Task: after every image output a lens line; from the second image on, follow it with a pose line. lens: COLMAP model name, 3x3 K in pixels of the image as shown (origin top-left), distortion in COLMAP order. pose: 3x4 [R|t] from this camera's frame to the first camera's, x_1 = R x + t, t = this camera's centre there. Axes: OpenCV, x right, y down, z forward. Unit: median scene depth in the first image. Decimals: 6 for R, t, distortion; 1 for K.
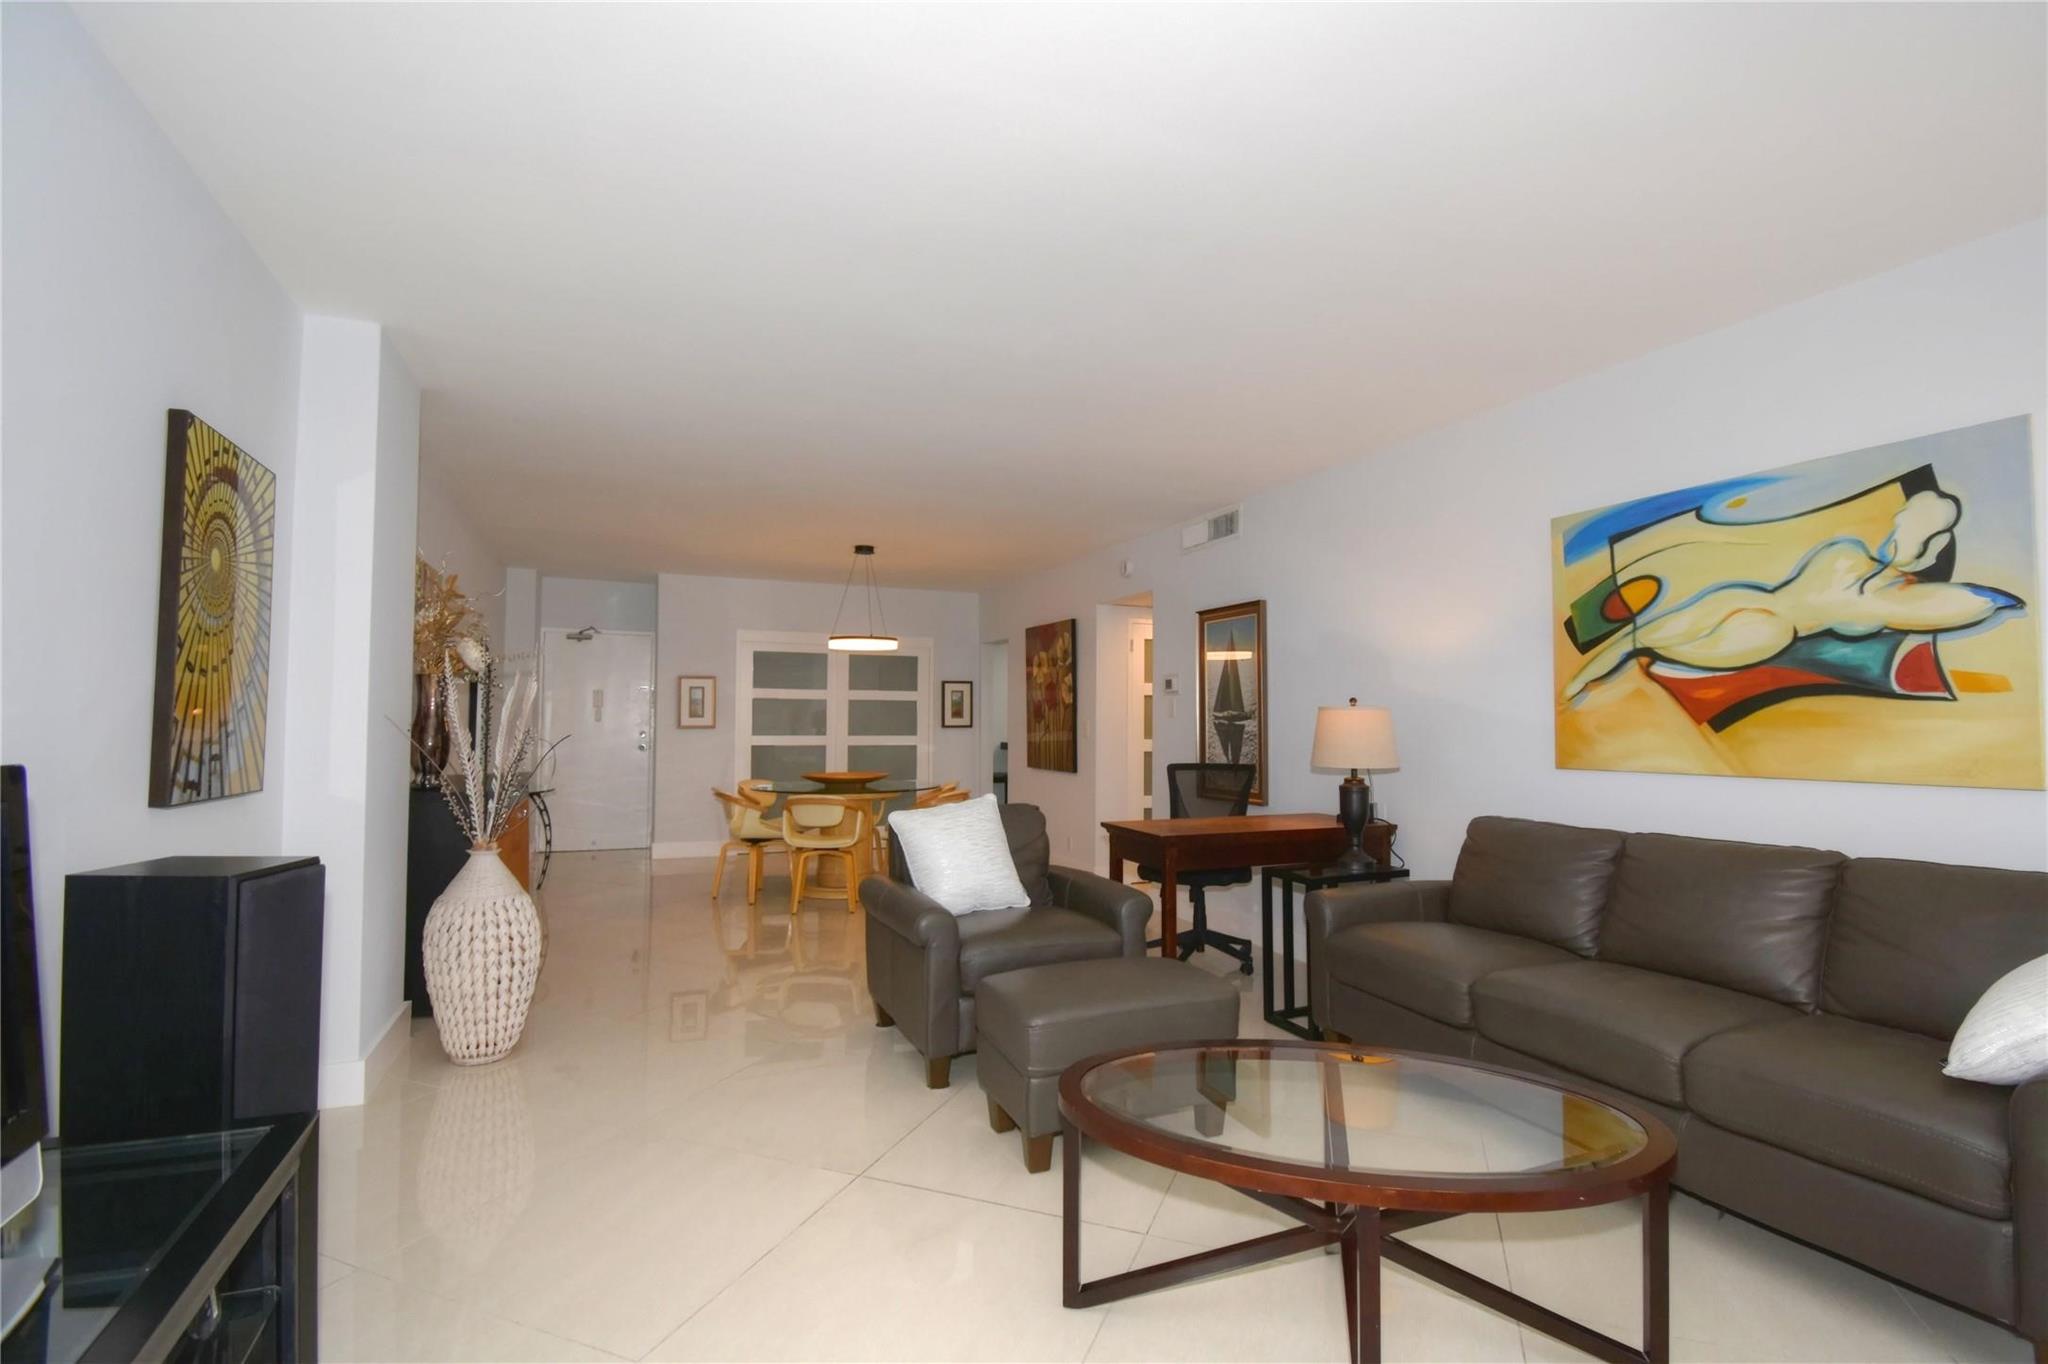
lens RADIAL K [[929.6, 0, 1026.7], [0, 929.6, 674.5], [0, 0, 1]] dist [0.009536, -0.010207]
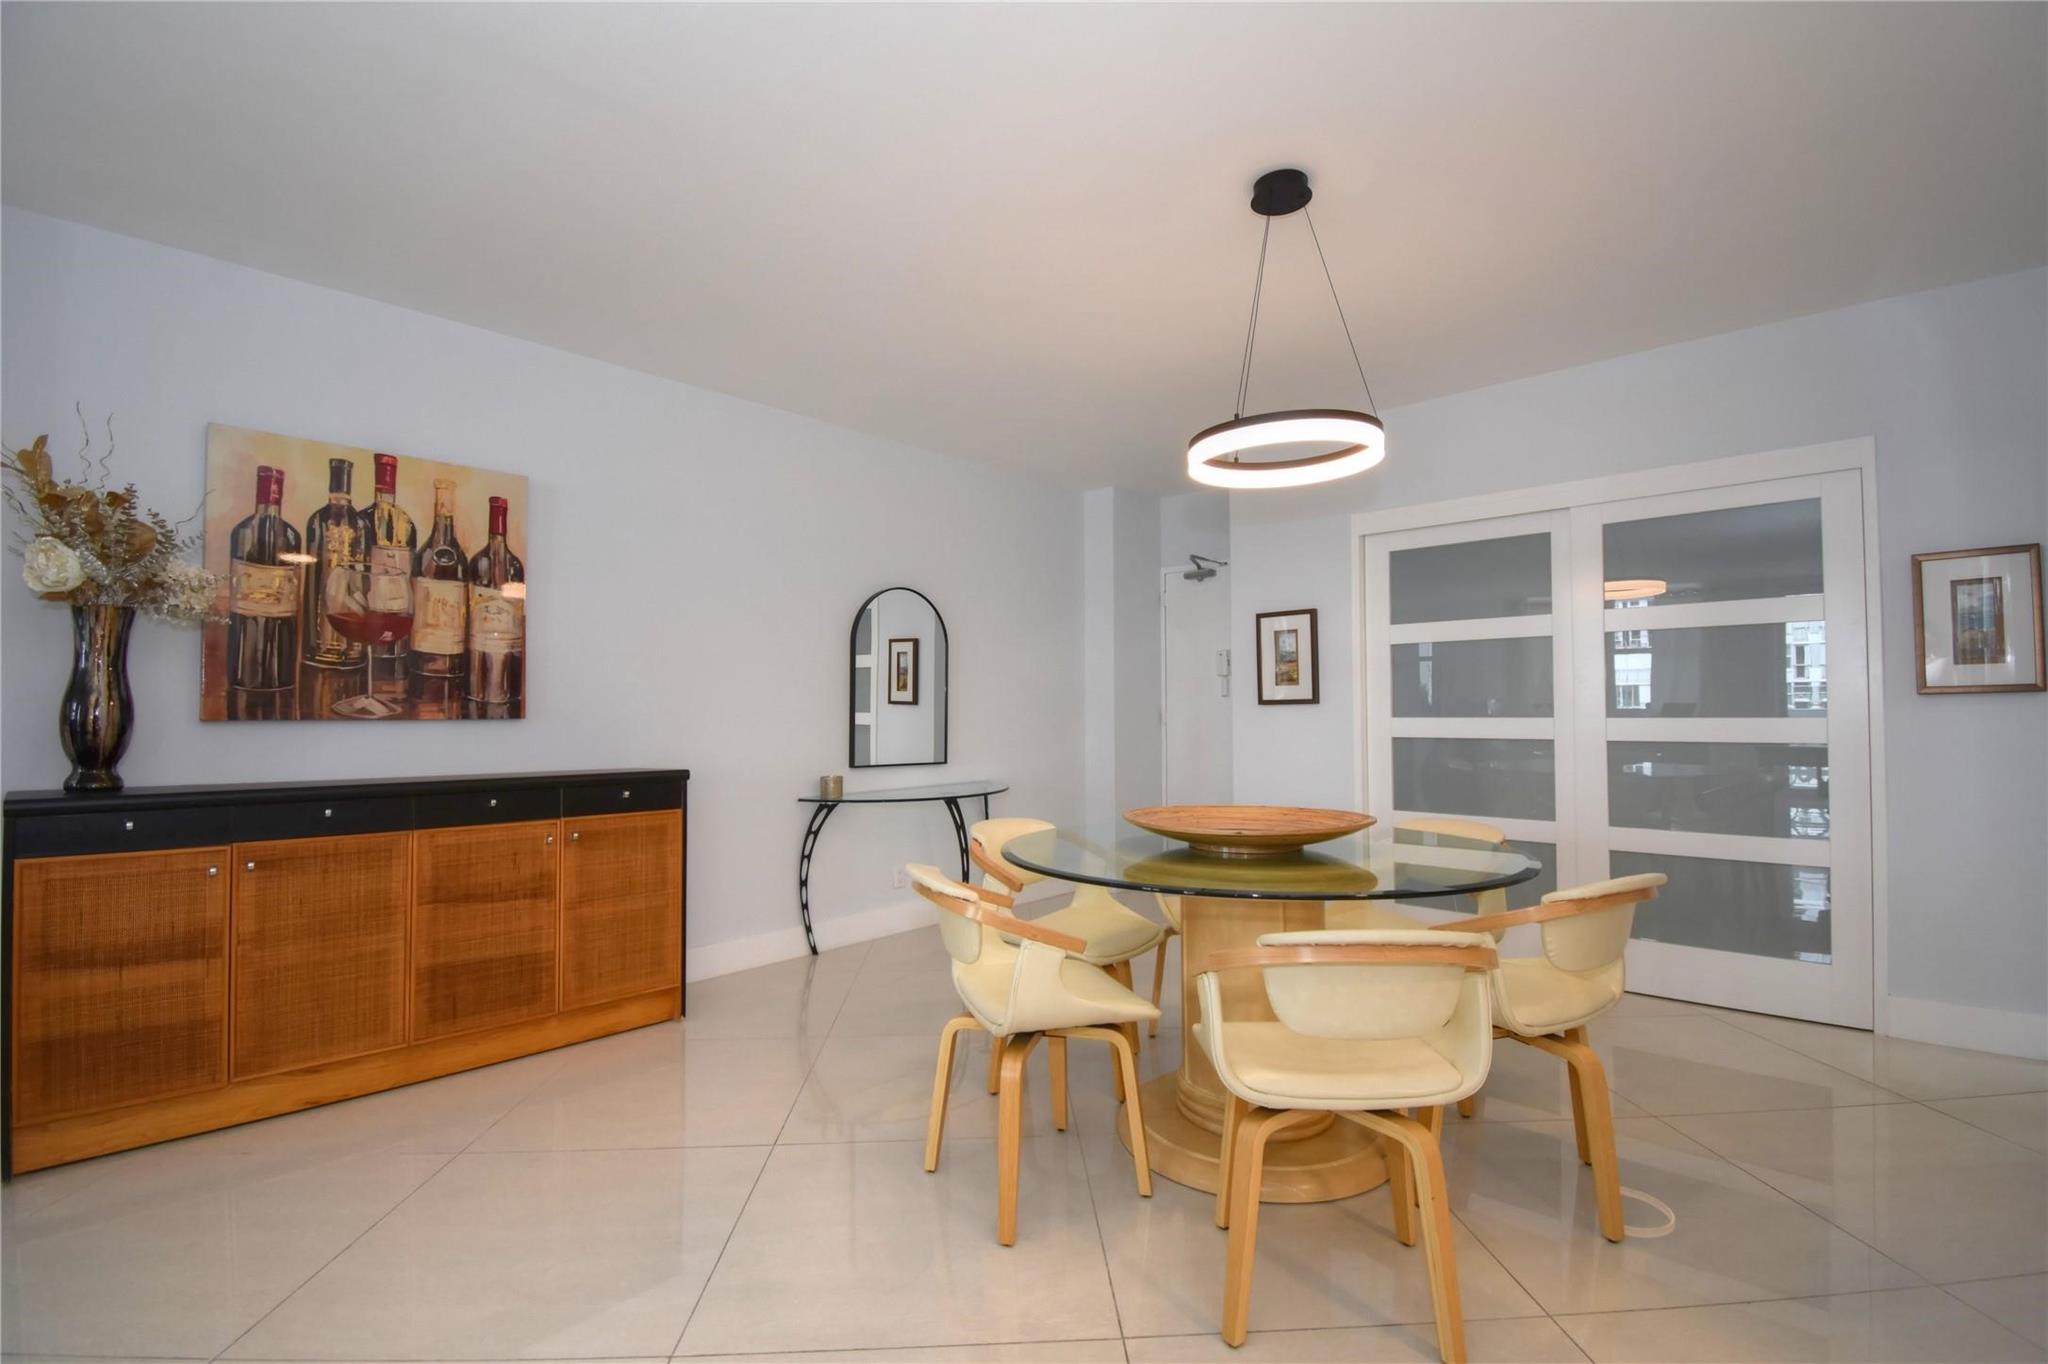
lens RADIAL K [[929.6, 0, 1023.0], [0, 929.6, 690.0], [0, 0, 1]] dist [0.009536, -0.010207]
pose [[0.411821, -0.031426, -0.910723, 0.101851], [0.053958, 0.998493, -0.010055, 0.055180], [0.909666, -0.045000, 0.412896, 0.749279]]
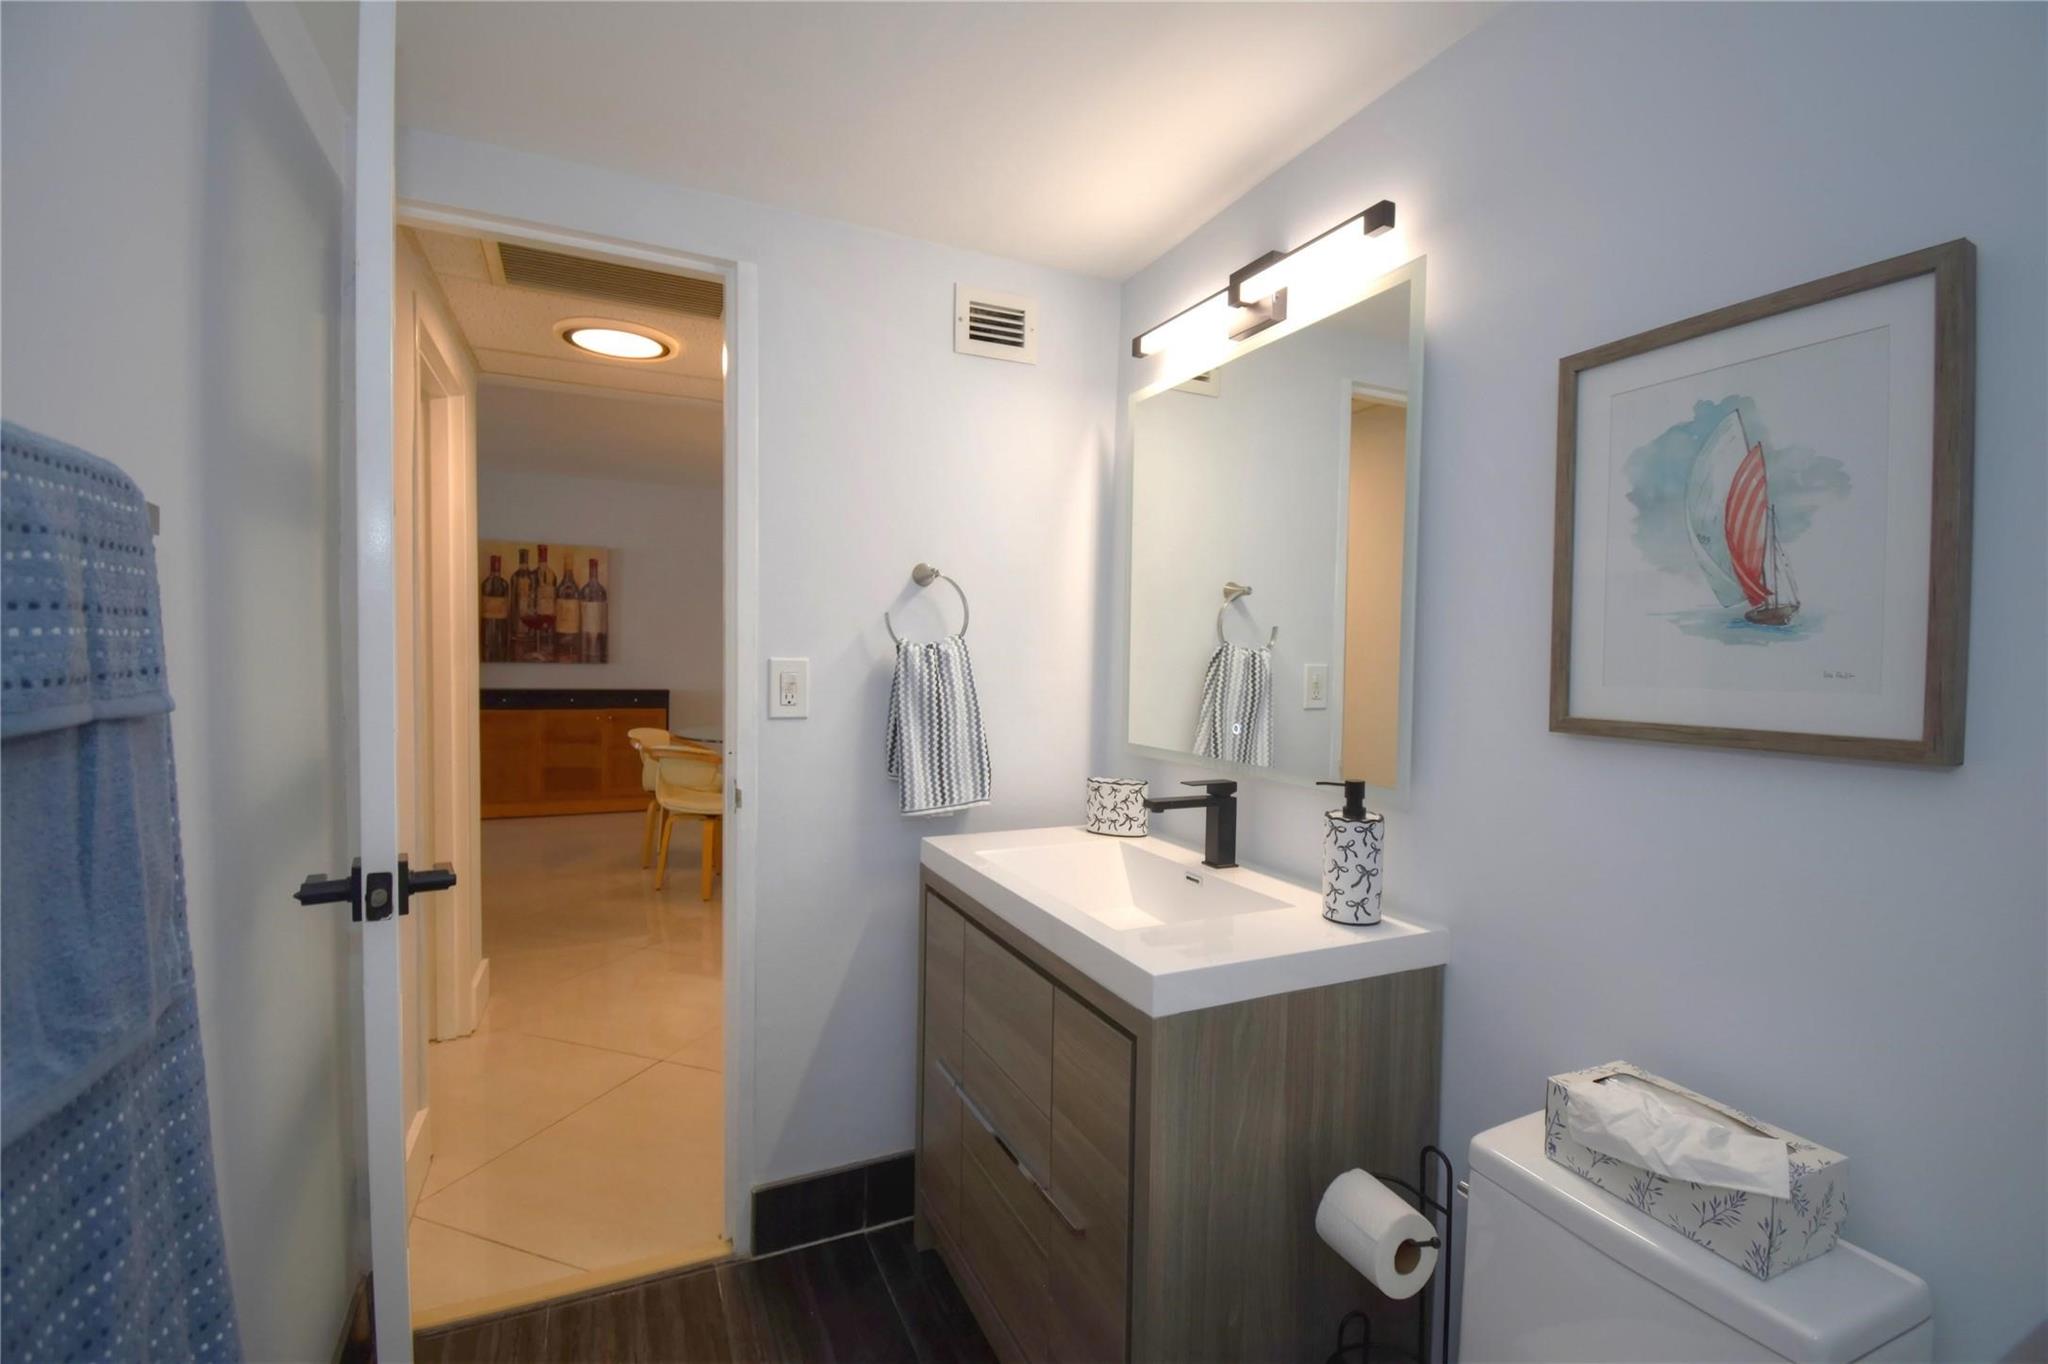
lens RADIAL K [[929.6, 0, 1033.2], [0, 929.6, 689.2], [0, 0, 1]] dist [0.009536, -0.010207]
pose [[0.023505, 0.026336, -0.999377, 0.591584], [0.038438, 0.998890, 0.027227, 0.070072], [0.998984, -0.039054, 0.022467, 1.159201]]
